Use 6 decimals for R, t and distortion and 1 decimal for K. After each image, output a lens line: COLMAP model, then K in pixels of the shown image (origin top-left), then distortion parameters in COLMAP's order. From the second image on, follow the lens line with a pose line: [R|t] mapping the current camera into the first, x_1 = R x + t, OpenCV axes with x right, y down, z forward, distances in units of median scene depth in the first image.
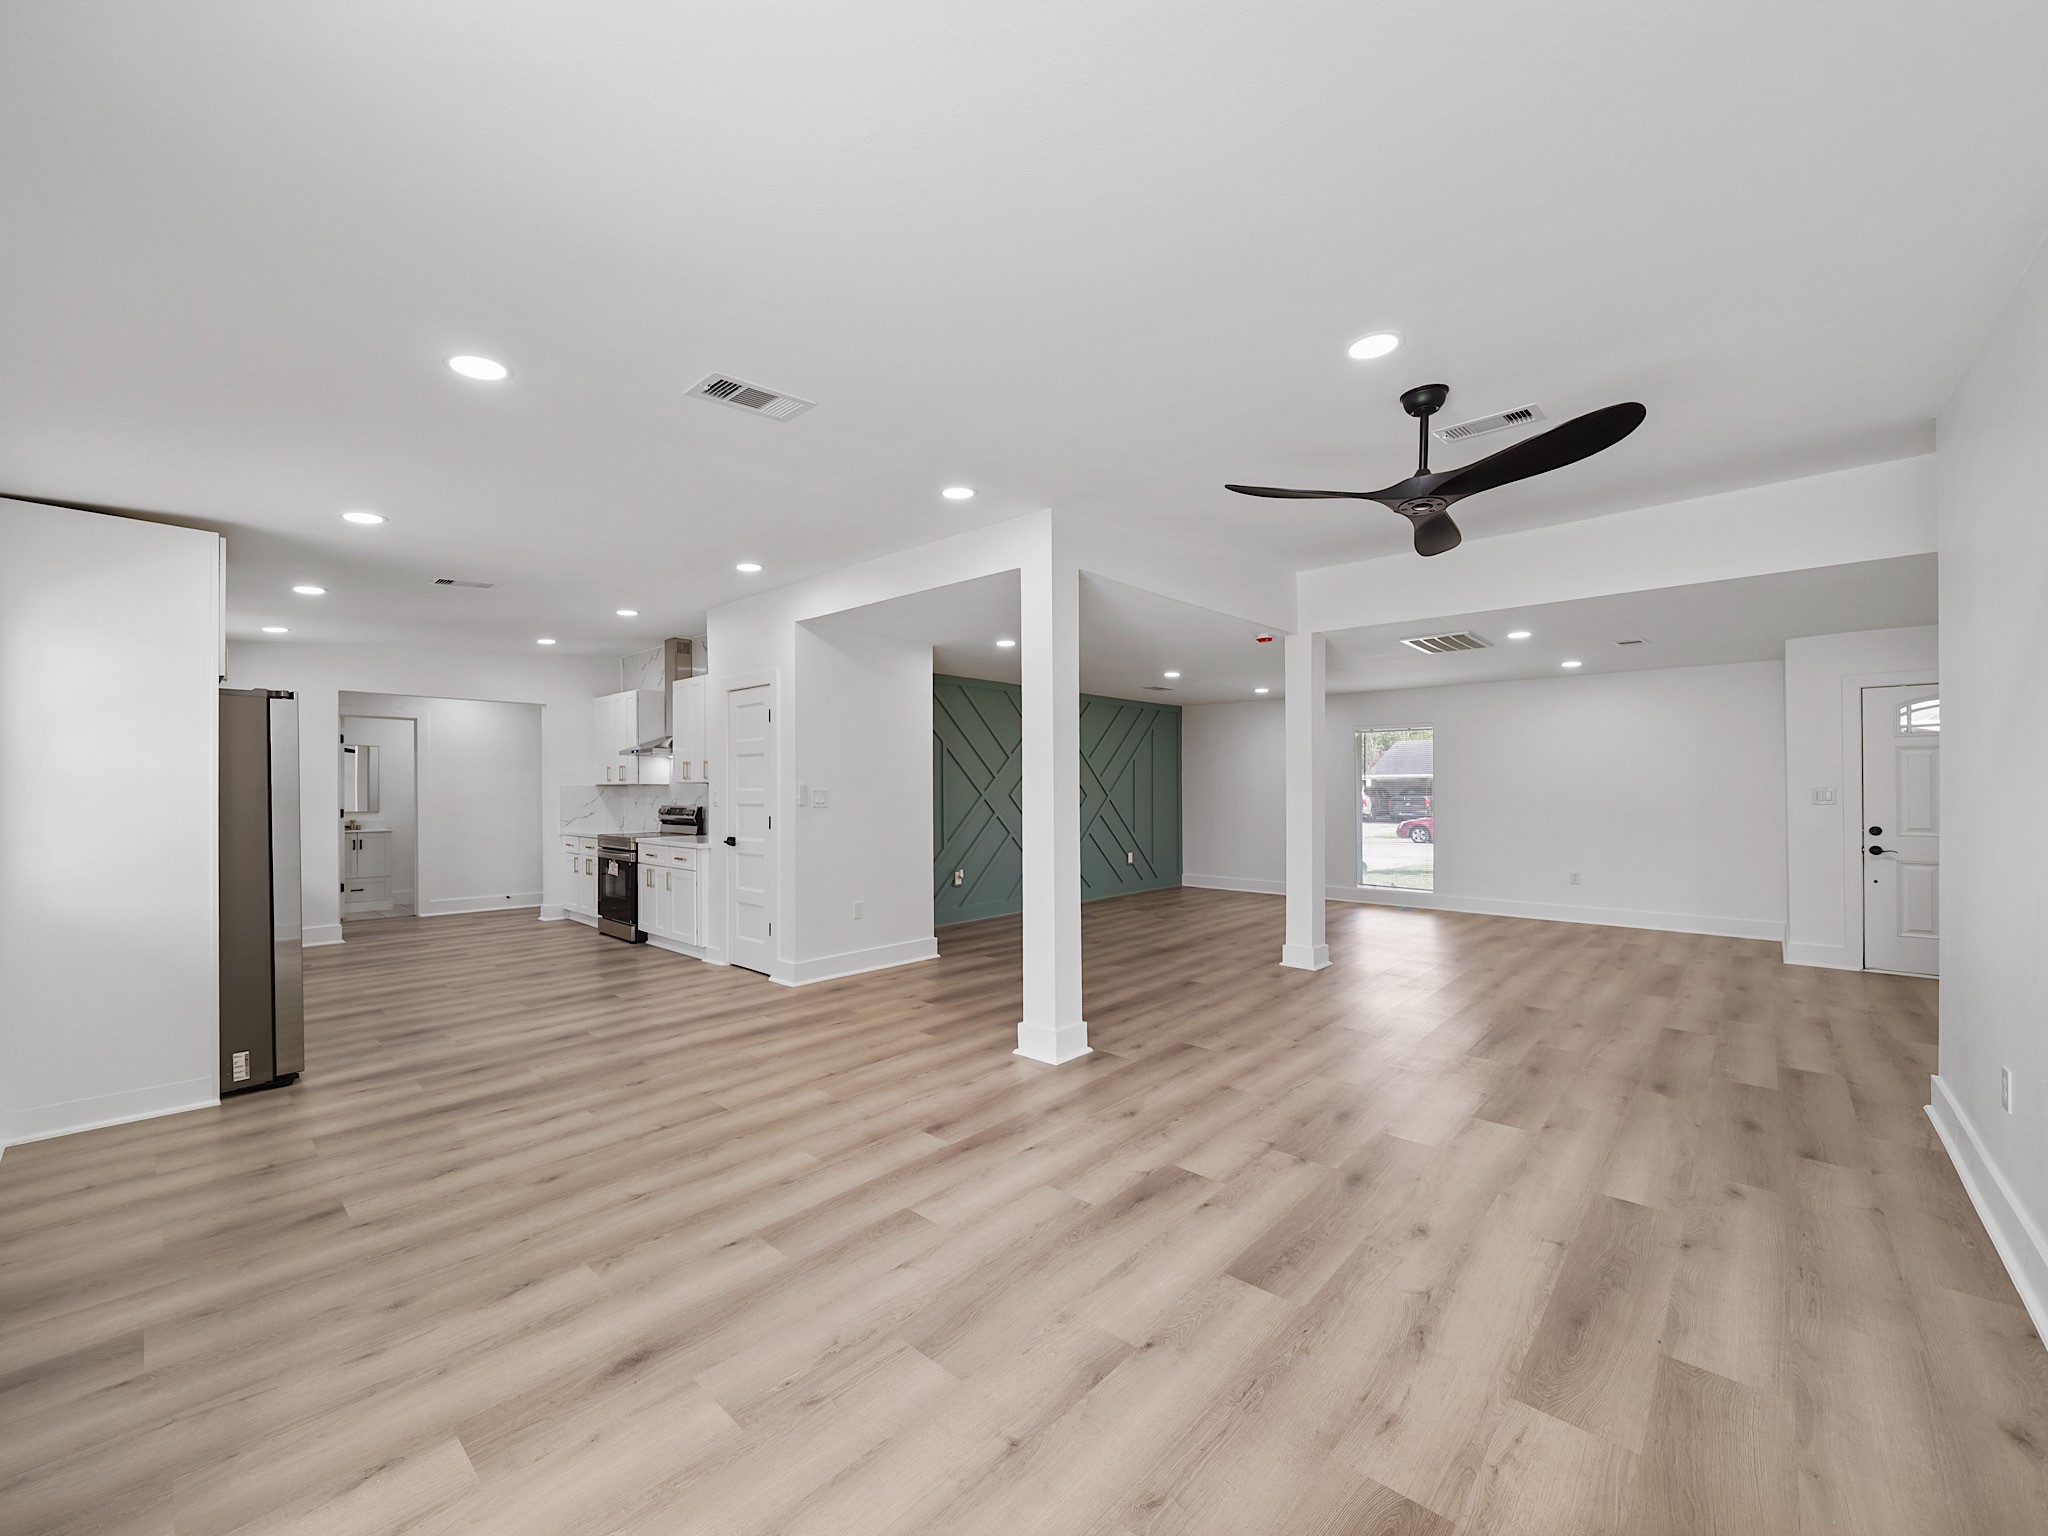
lens RADIAL K [[795.5, 0, 1022.8], [0, 795.5, 796.9], [0, 0, 1]] dist [-0.004032, -0.000138]
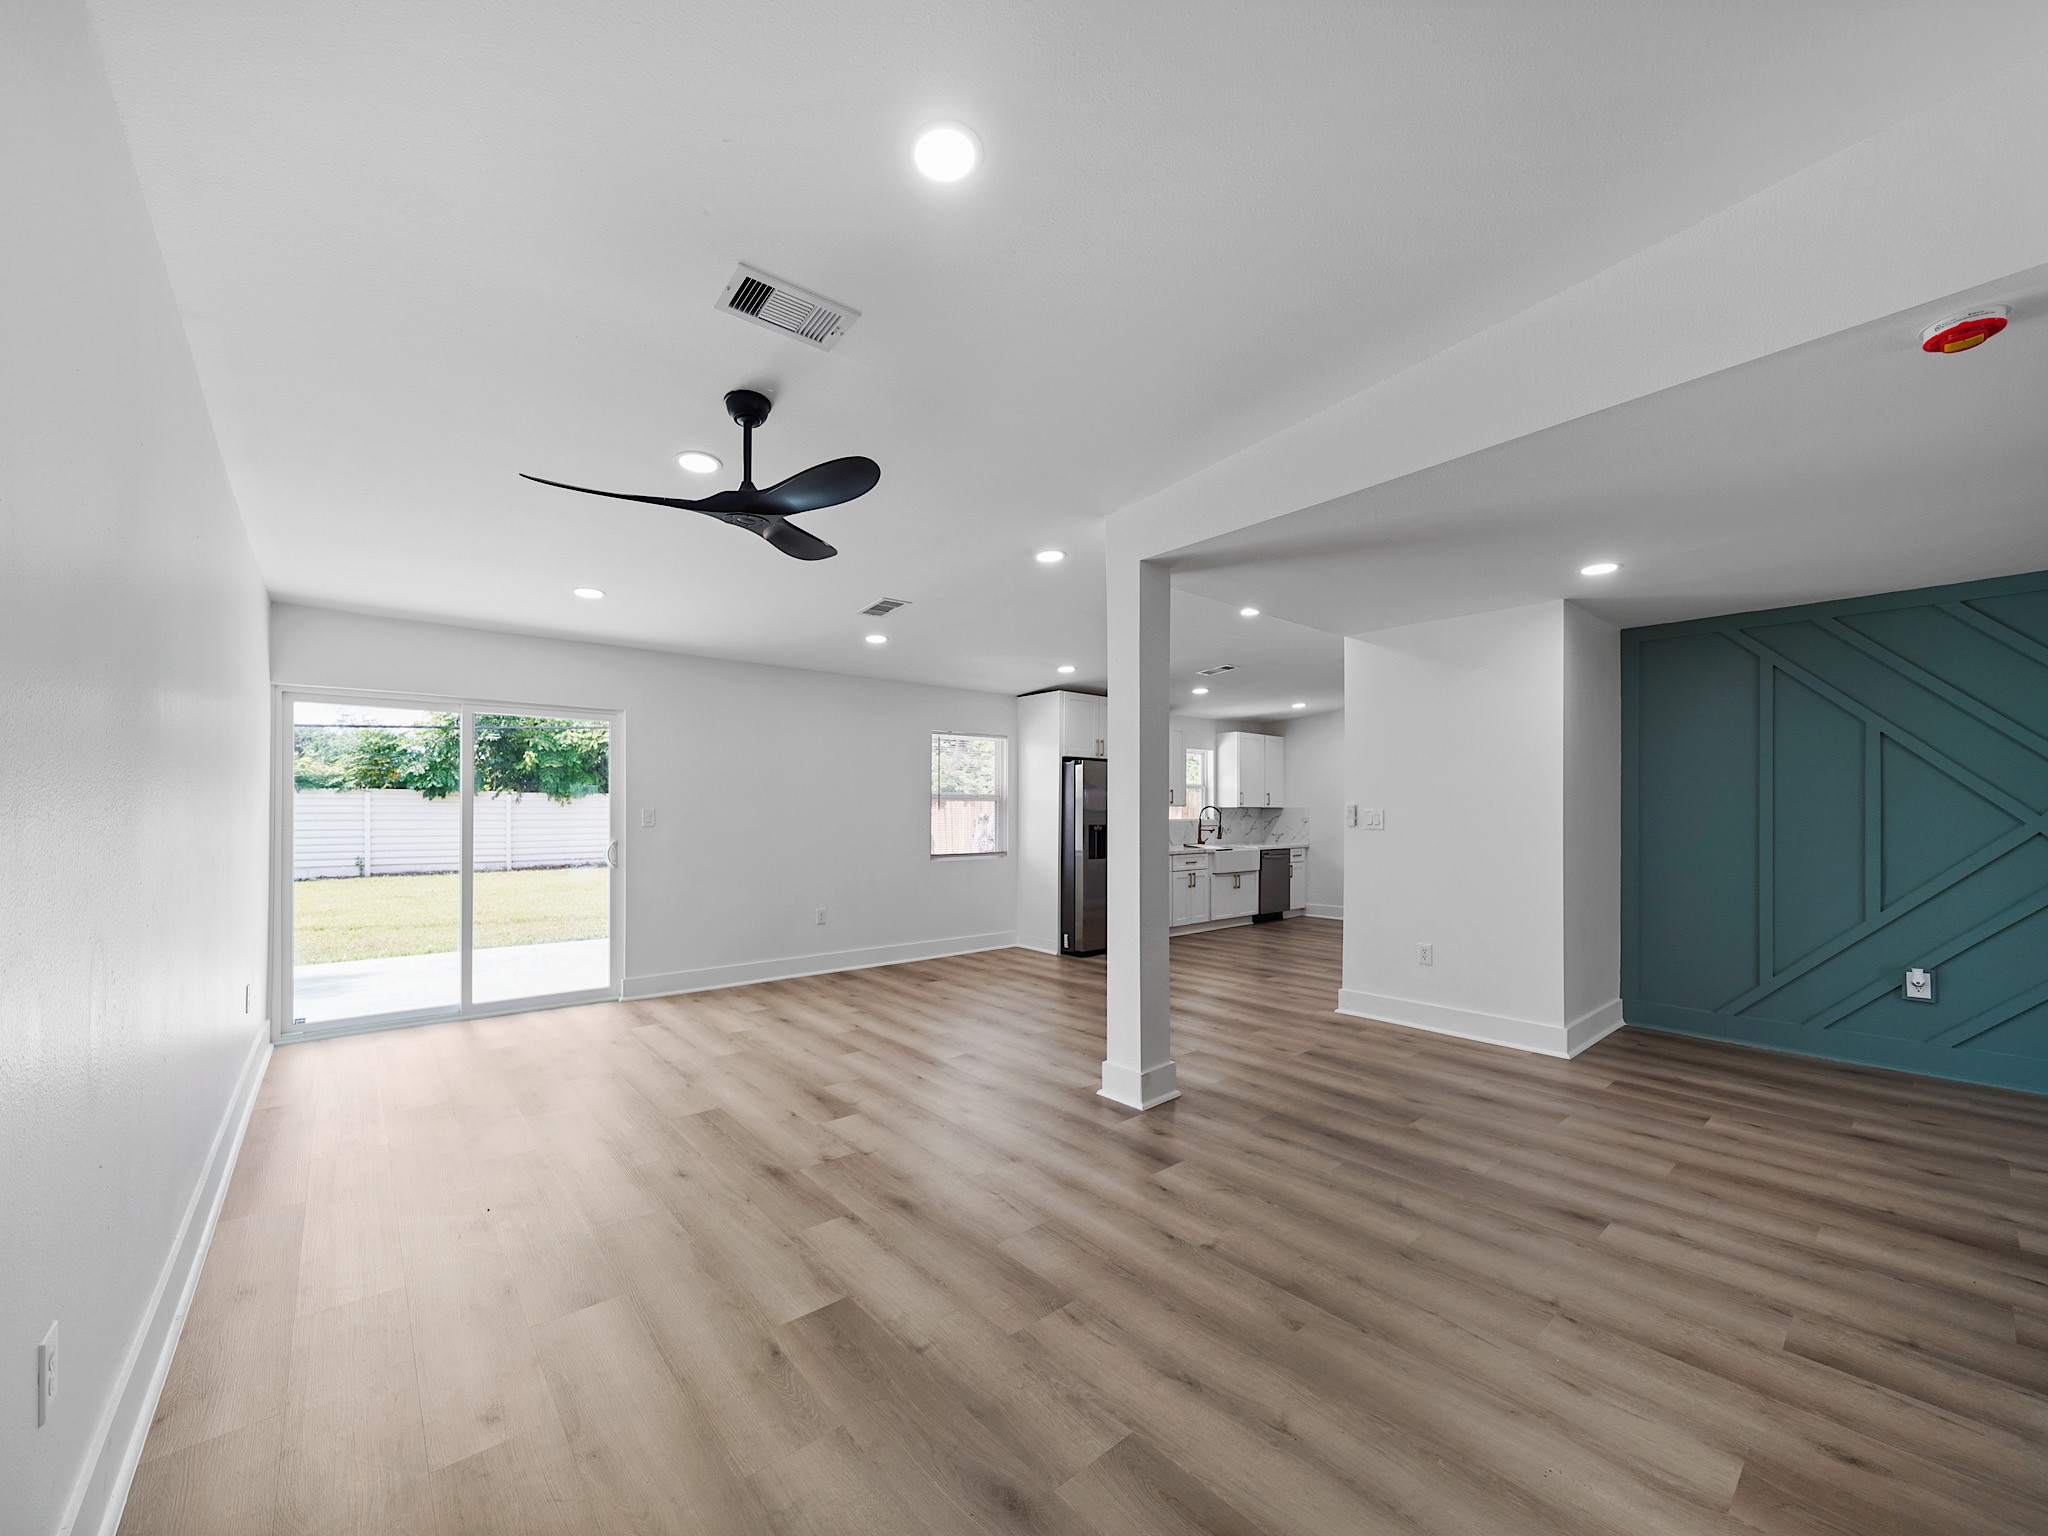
lens RADIAL K [[801.1, 0, 1022.7], [0, 801.1, 809.6], [0, 0, 1]] dist [-0.003093, -0.000167]
pose [[-0.120499, -0.000227, -0.992713, 0.631845], [-0.010892, 0.999940, 0.001094, -0.005275], [0.992654, 0.010944, -0.120495, 0.634148]]
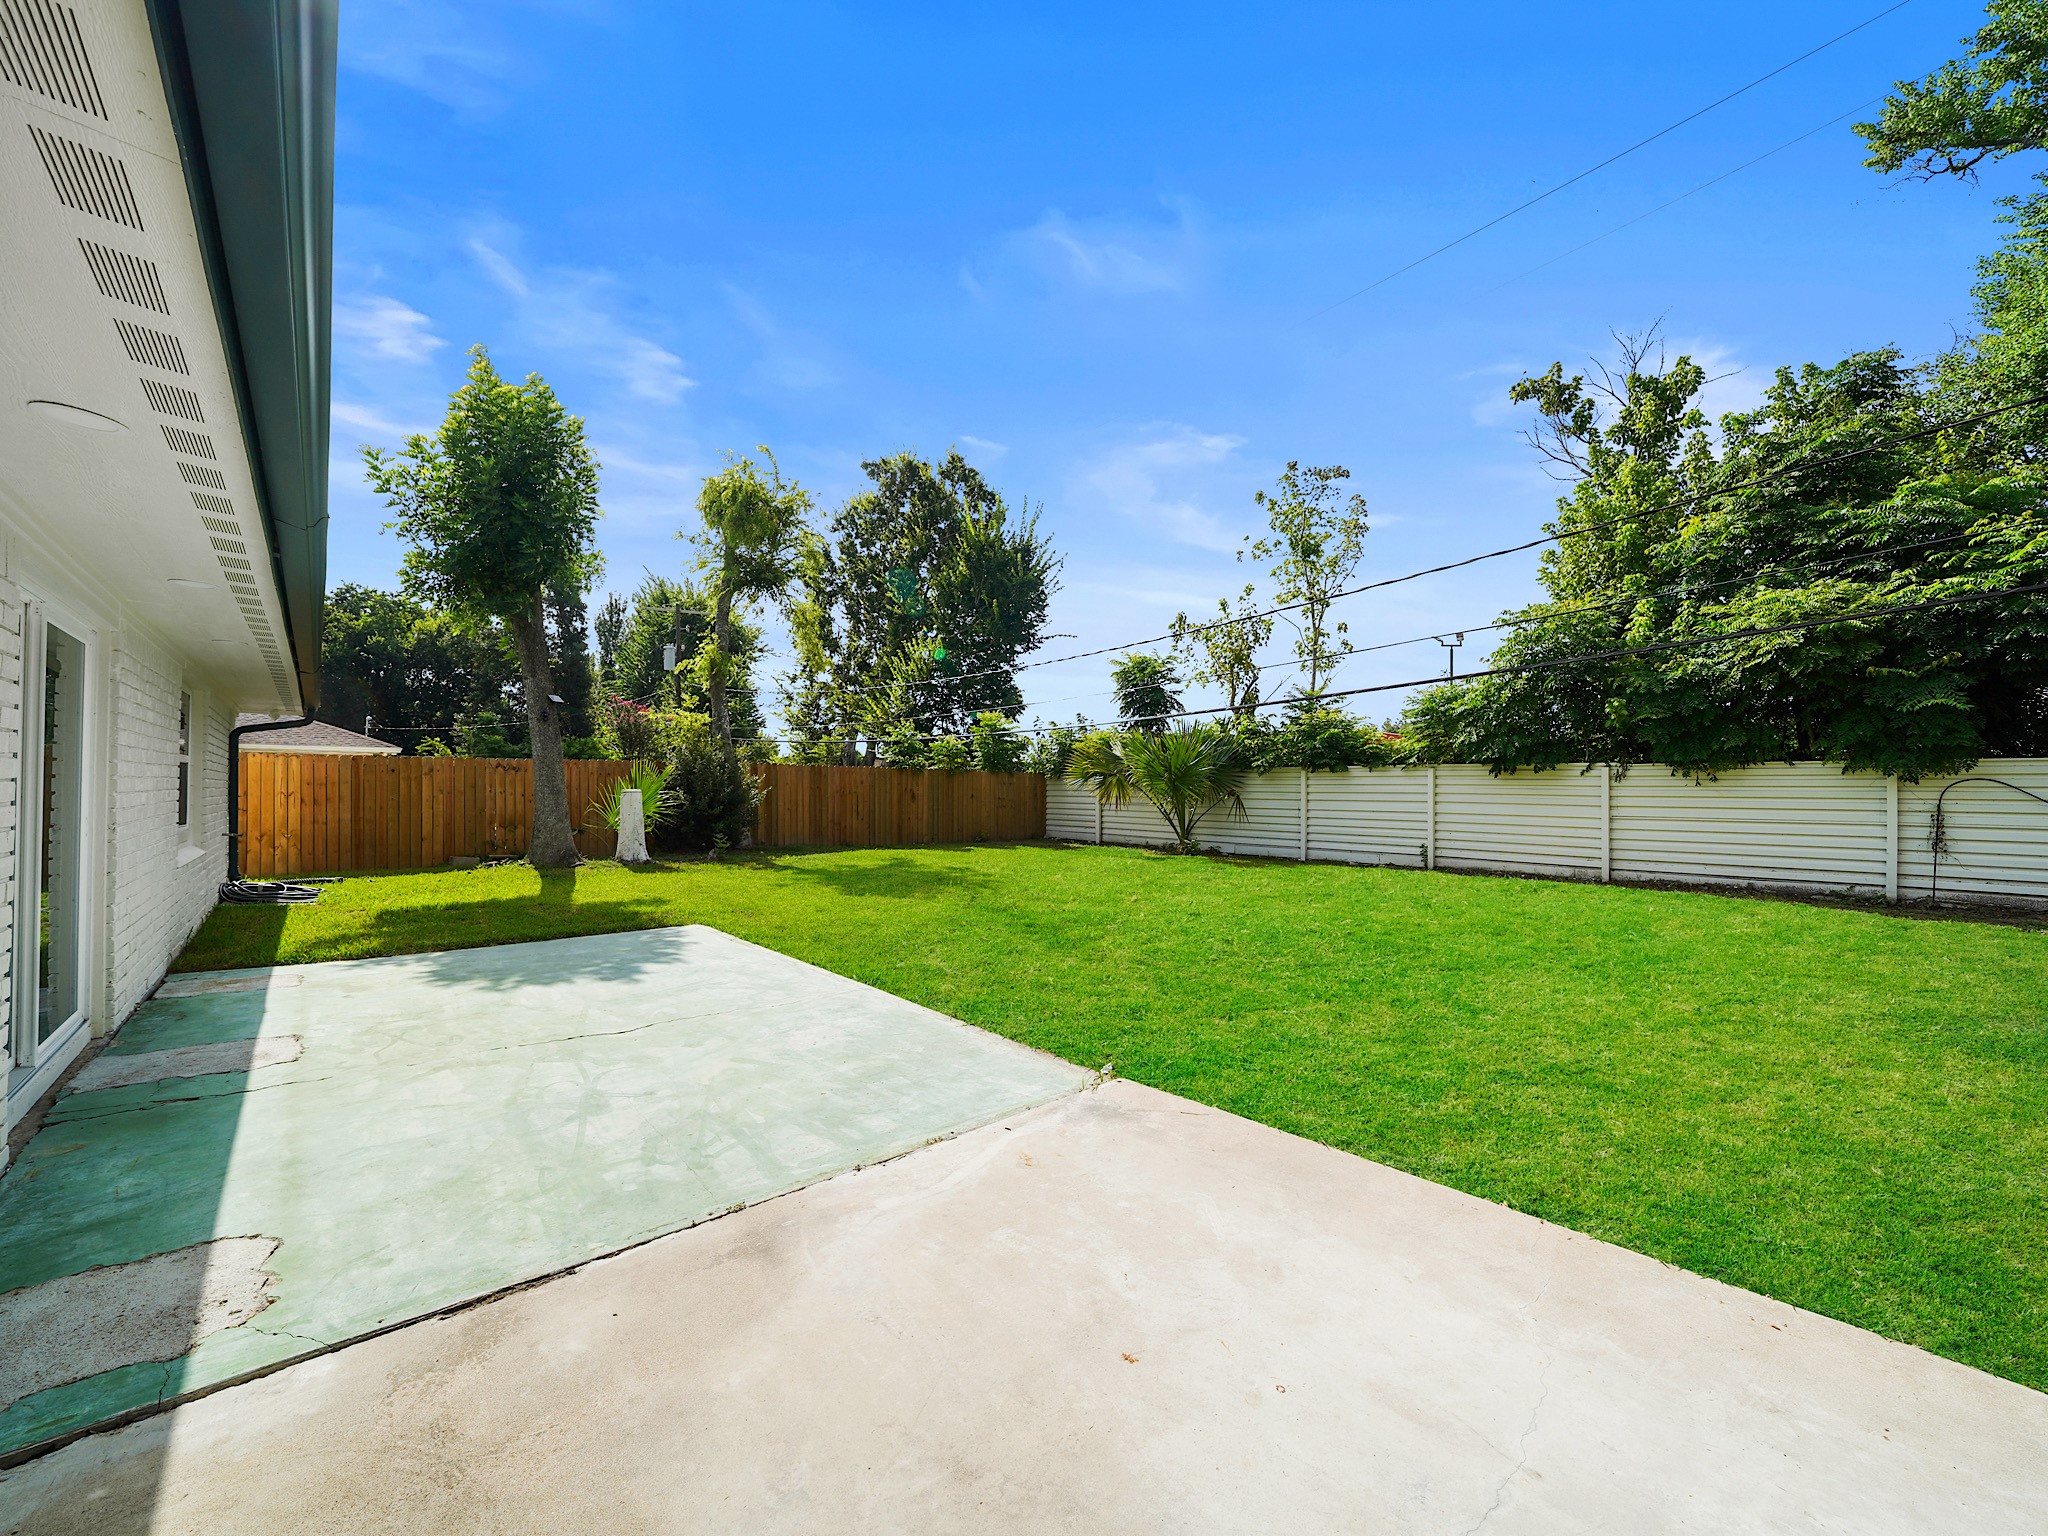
lens RADIAL K [[790.9, 0, 1015.6], [0, 790.9, 790.3], [0, 0, 1]] dist [-0.002862, -0.000259]
pose [[-0.993653, -0.014389, 0.111568, -0.830784], [-0.013562, 0.999875, 0.008163, 0.021632], [-0.111671, 0.006598, -0.993723, 0.470724]]
